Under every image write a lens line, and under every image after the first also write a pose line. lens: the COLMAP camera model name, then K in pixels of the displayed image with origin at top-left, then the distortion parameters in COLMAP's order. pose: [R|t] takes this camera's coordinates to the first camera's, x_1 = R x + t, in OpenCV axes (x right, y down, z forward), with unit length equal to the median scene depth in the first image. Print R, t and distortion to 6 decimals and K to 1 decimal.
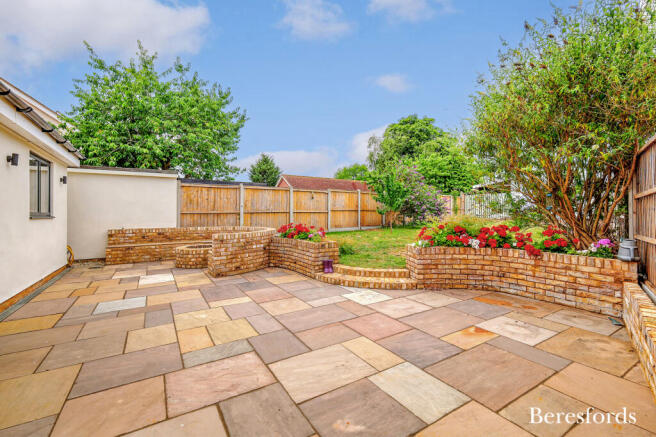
lens RADIAL K [[287.9, 0, 328.0], [0, 287.9, 218.5], [0, 0, 1]] dist [0.003301, 0.000292]
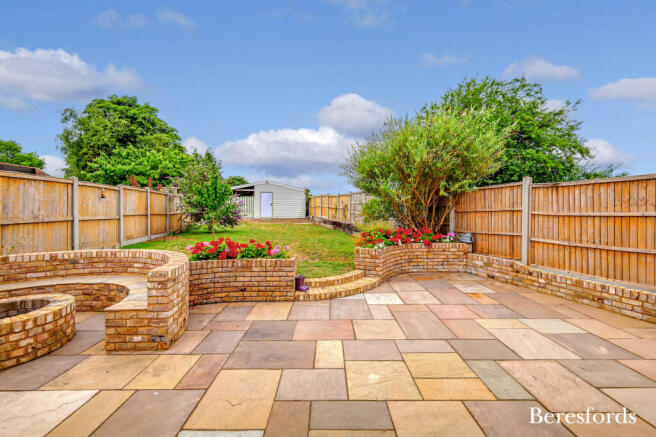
lens RADIAL K [[287.9, 0, 328.0], [0, 287.9, 218.5], [0, 0, 1]] dist [0.003301, 0.000292]
pose [[0.524461, -0.024618, 0.851078, -0.804443], [0.021751, 0.999643, 0.015512, -0.051976], [-0.851156, 0.010376, 0.524810, 0.524324]]
